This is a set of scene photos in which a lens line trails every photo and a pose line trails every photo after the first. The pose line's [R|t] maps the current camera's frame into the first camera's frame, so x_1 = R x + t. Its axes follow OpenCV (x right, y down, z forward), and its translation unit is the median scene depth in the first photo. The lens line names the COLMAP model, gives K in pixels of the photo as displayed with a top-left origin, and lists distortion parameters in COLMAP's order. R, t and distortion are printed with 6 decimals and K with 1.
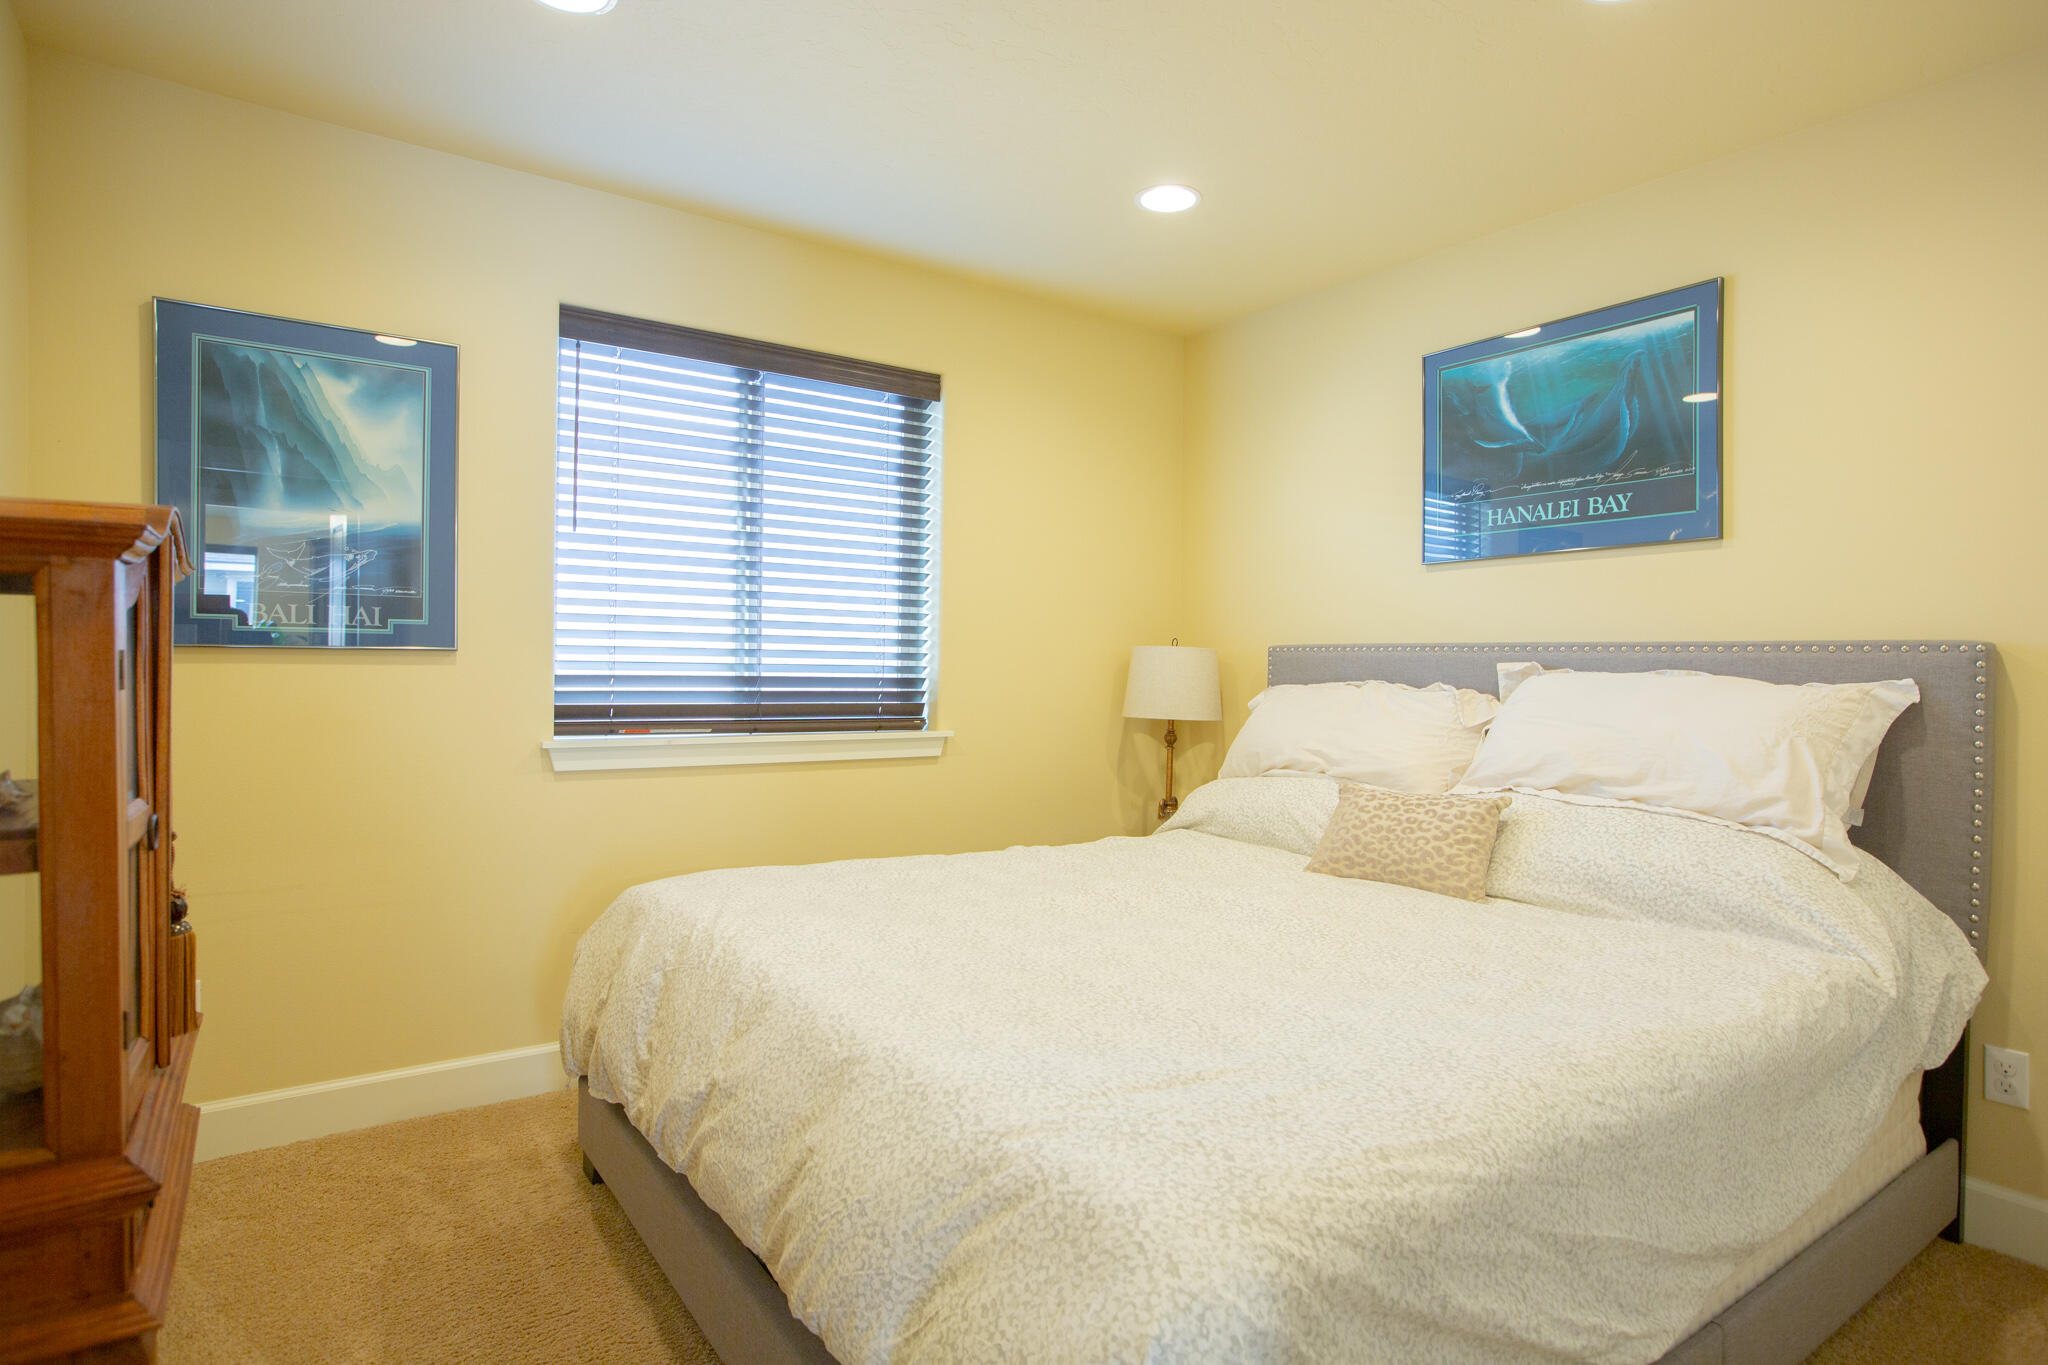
lens RADIAL K [[1077.2, 0, 1027.0], [0, 1077.2, 685.1], [0, 0, 1]] dist [0.008472, 0.000492]
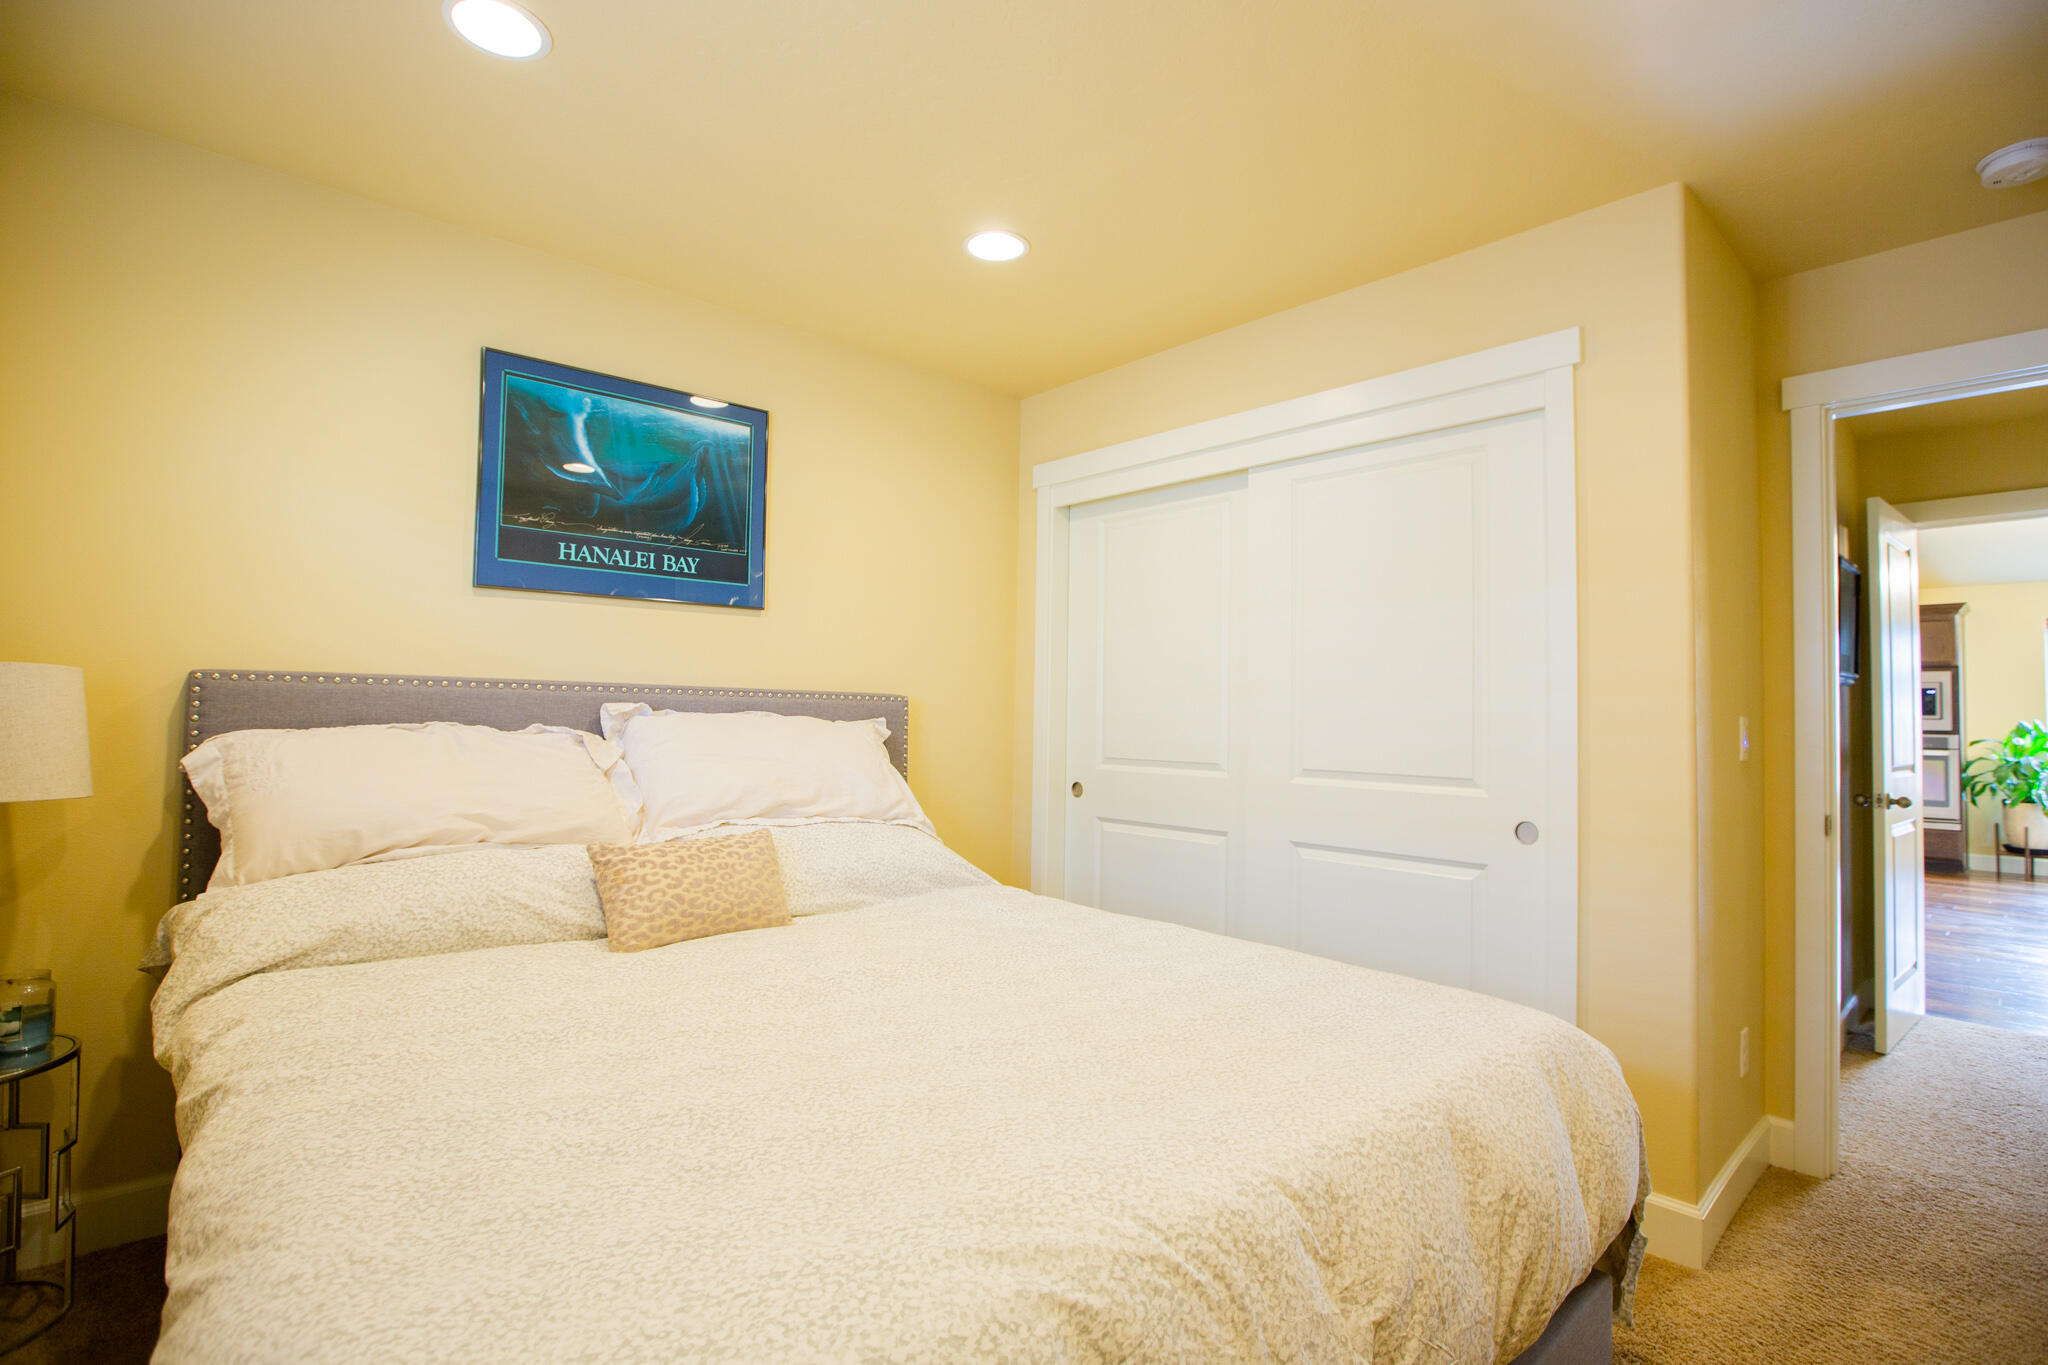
lens RADIAL K [[995.8, 0, 1026.0], [0, 995.8, 681.2], [0, 0, 1]] dist [-0.006239, -0.000256]
pose [[-0.092040, 0.024194, 0.995461, -0.527008], [0.000882, 0.999706, -0.024215, -0.019220], [-0.995755, -0.001351, -0.092035, 0.732089]]
